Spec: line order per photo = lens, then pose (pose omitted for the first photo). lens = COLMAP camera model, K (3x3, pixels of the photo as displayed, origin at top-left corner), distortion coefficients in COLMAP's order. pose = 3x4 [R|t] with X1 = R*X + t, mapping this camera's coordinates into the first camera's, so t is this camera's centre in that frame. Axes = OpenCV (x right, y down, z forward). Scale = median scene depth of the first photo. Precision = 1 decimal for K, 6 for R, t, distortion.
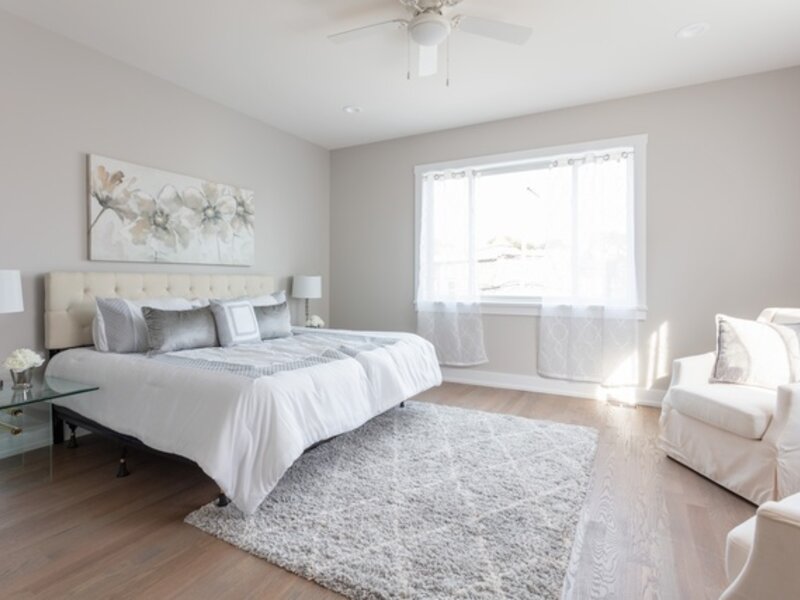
lens RADIAL K [[427.3, 0, 402.3], [0, 427.3, 299.8], [0, 0, 1]] dist [0.000958, 0.000176]
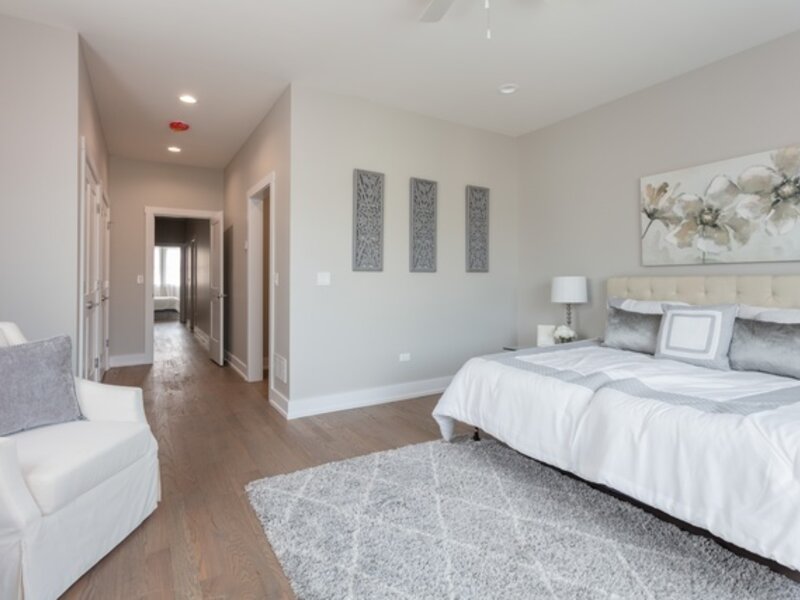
lens RADIAL K [[427.3, 0, 402.4], [0, 427.3, 292.3], [0, 0, 1]] dist [0.000958, 0.000176]
pose [[-0.500566, 0.020468, -0.865456, 0.573914], [-0.039893, 0.998113, 0.046679, -0.043233], [0.864779, 0.057891, -0.498805, 0.910398]]
